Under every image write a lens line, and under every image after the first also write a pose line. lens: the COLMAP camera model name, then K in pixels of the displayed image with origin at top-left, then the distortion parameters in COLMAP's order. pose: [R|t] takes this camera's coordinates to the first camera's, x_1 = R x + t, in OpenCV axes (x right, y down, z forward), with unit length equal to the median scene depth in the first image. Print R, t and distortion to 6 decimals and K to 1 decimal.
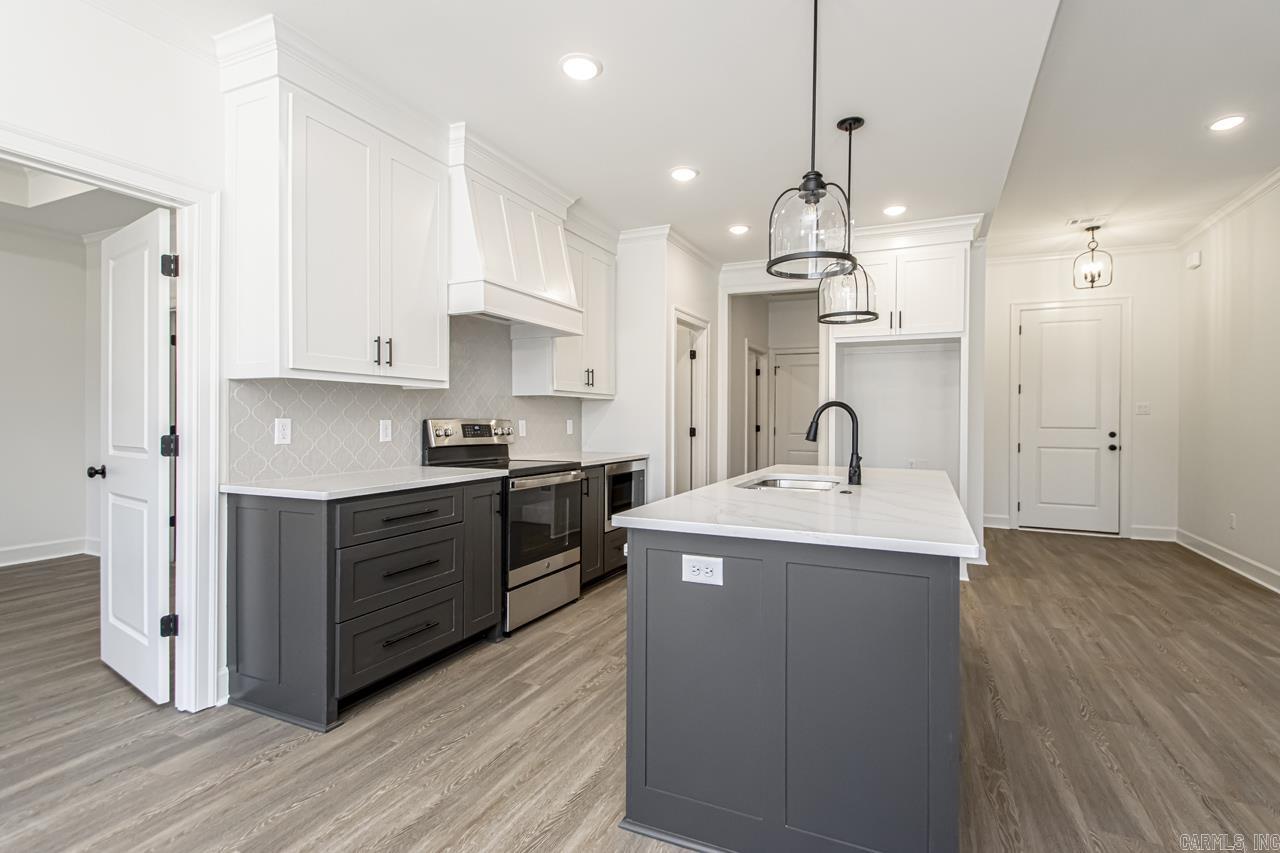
lens RADIAL K [[601.6, 0, 648.4], [0, 601.6, 419.6], [0, 0, 1]] dist [0.015993, -0.014341]
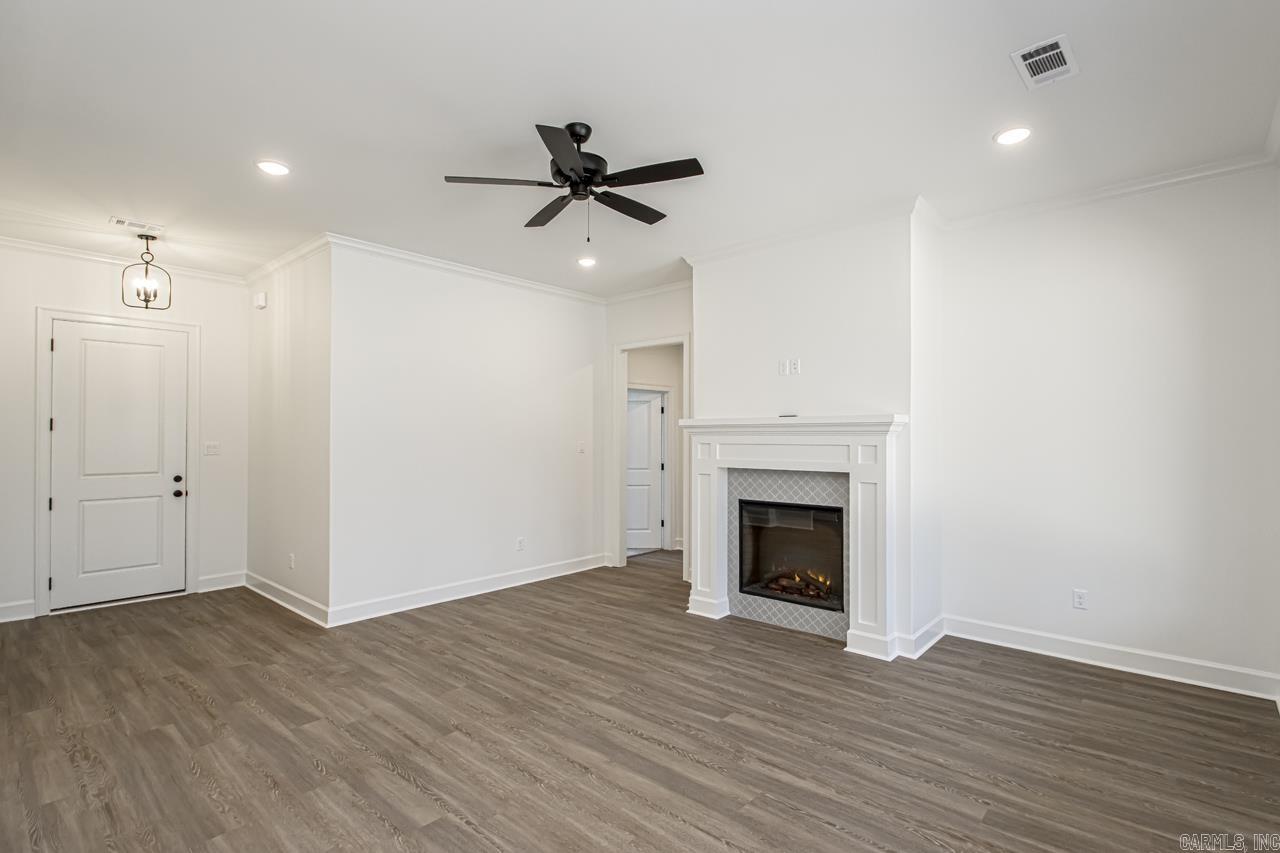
lens RADIAL K [[601.6, 0, 670.7], [0, 601.6, 427.3], [0, 0, 1]] dist [0.015993, -0.014341]
pose [[0.270681, 0.003741, 0.962662, 0.196628], [0.006689, 0.999961, -0.005766, -0.067485], [-0.962646, 0.008000, 0.270645, 0.123595]]
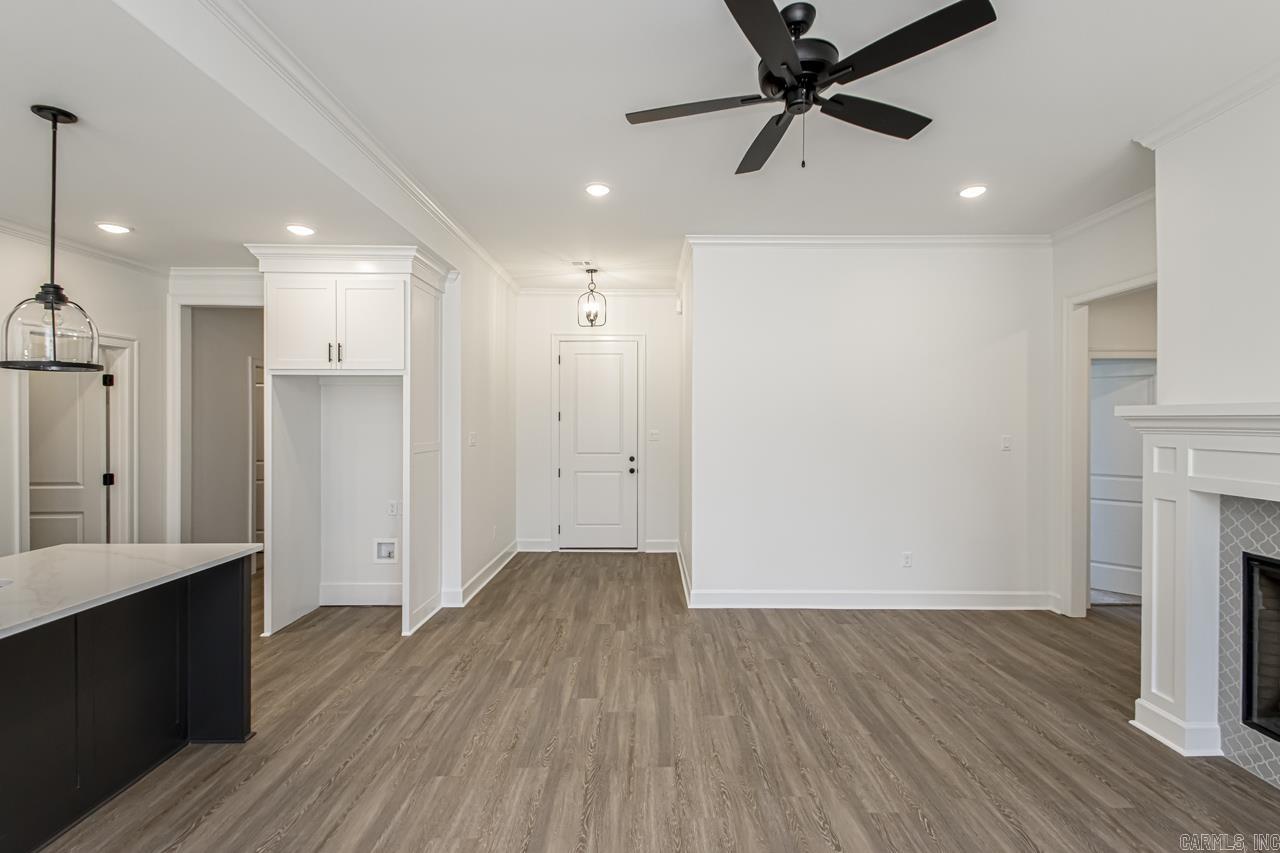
lens RADIAL K [[601.6, 0, 650.9], [0, 601.6, 421.8], [0, 0, 1]] dist [0.015993, -0.014341]
pose [[0.906194, -0.008228, 0.422782, 0.566840], [0.007442, 0.999966, 0.003509, -0.078126], [-0.422796, -0.000034, 0.906225, -0.010354]]
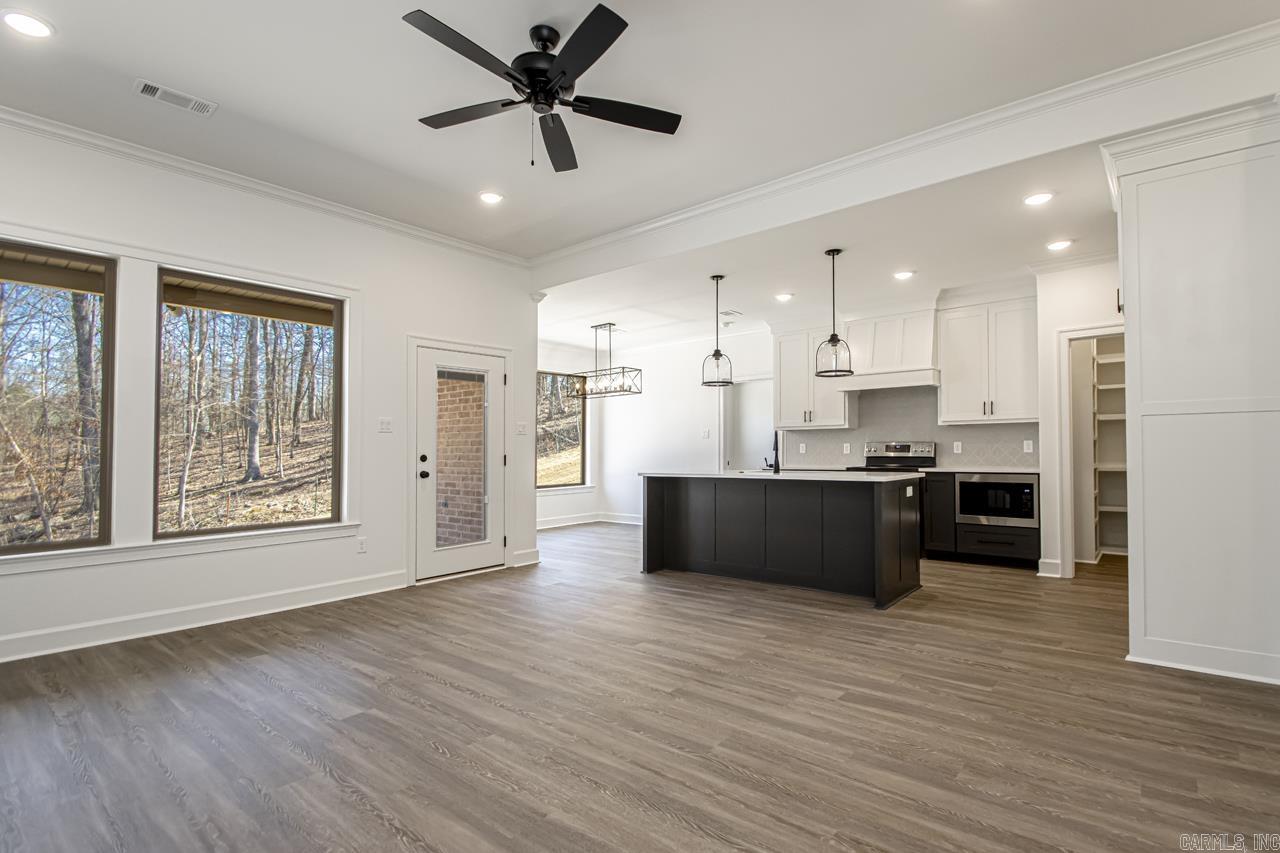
lens RADIAL K [[601.6, 0, 662.1], [0, 601.6, 444.8], [0, 0, 1]] dist [0.015993, -0.014341]
pose [[-0.251309, -0.016266, -0.967770, 1.597205], [0.004674, 0.999827, -0.018018, 0.035102], [0.967896, -0.009051, -0.251189, 0.786827]]
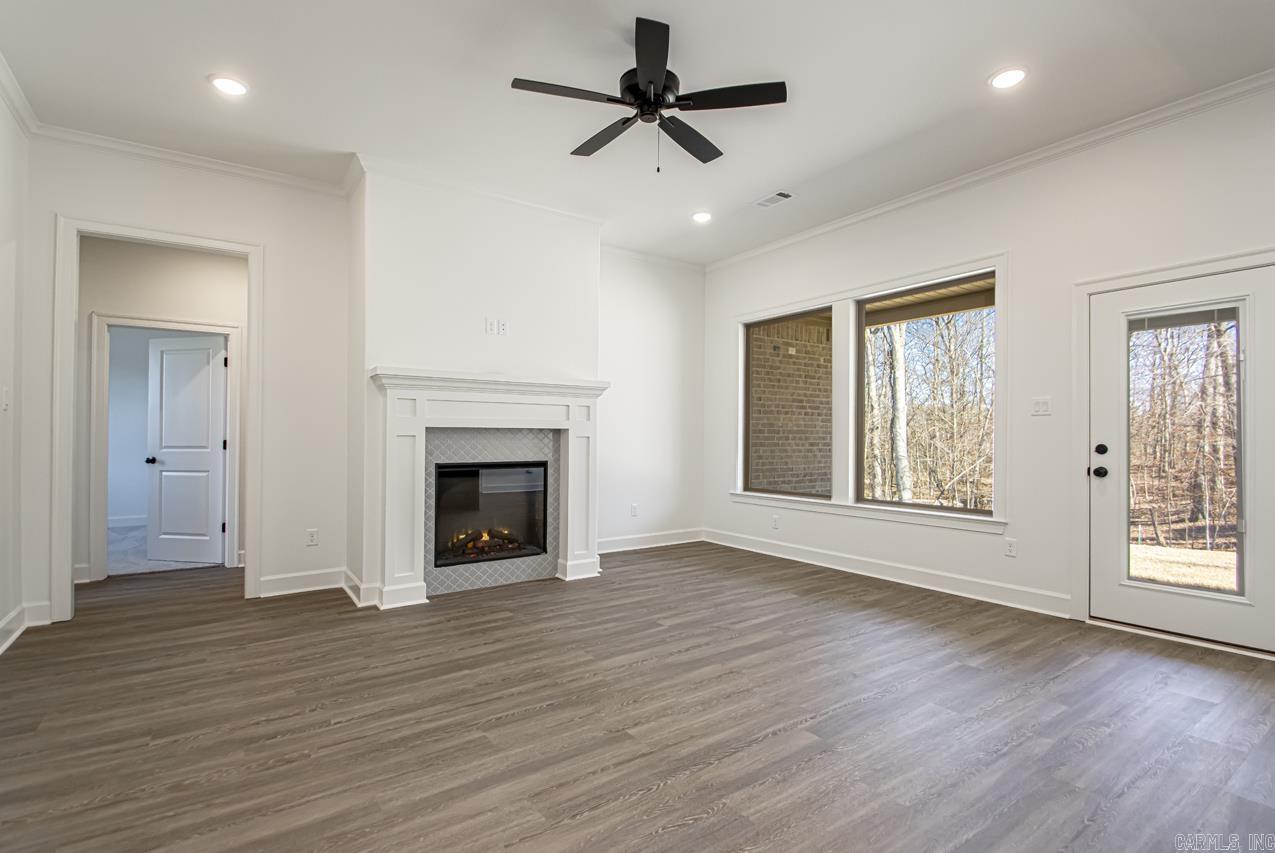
lens RADIAL K [[599.2, 0, 645.2], [0, 599.2, 440.0], [0, 0, 1]] dist [0.015993, -0.014341]
pose [[-0.867148, -0.013229, 0.497876, 0.561968], [-0.008444, 0.999894, 0.011861, 0.017807], [-0.497980, 0.006082, -0.867167, 1.129289]]
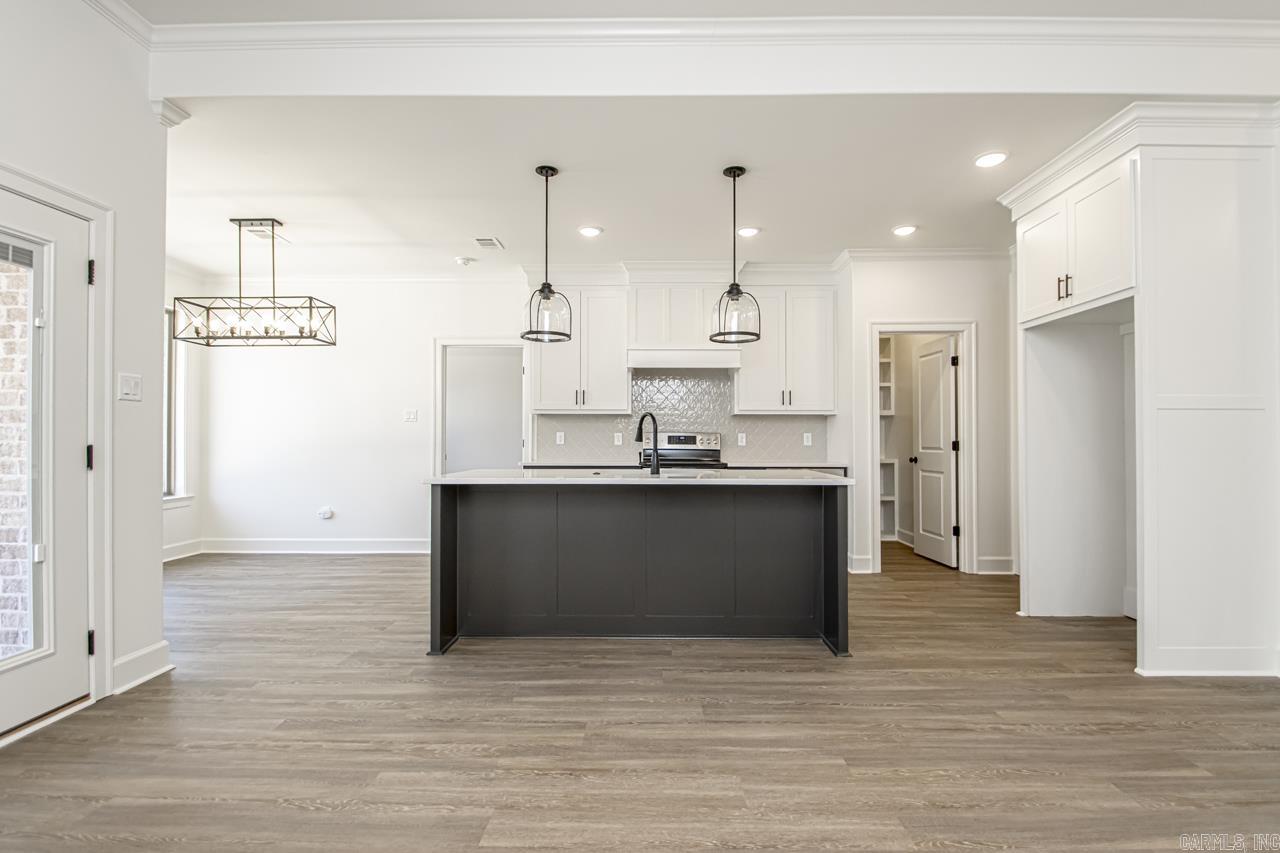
lens RADIAL K [[601.6, 0, 650.3], [0, 601.6, 437.6], [0, 0, 1]] dist [0.015993, -0.014341]
pose [[0.408326, -0.006643, -0.912812, 1.074603], [-0.003425, 0.999955, -0.008809, 0.026010], [0.912830, 0.006724, 0.408285, 0.309106]]
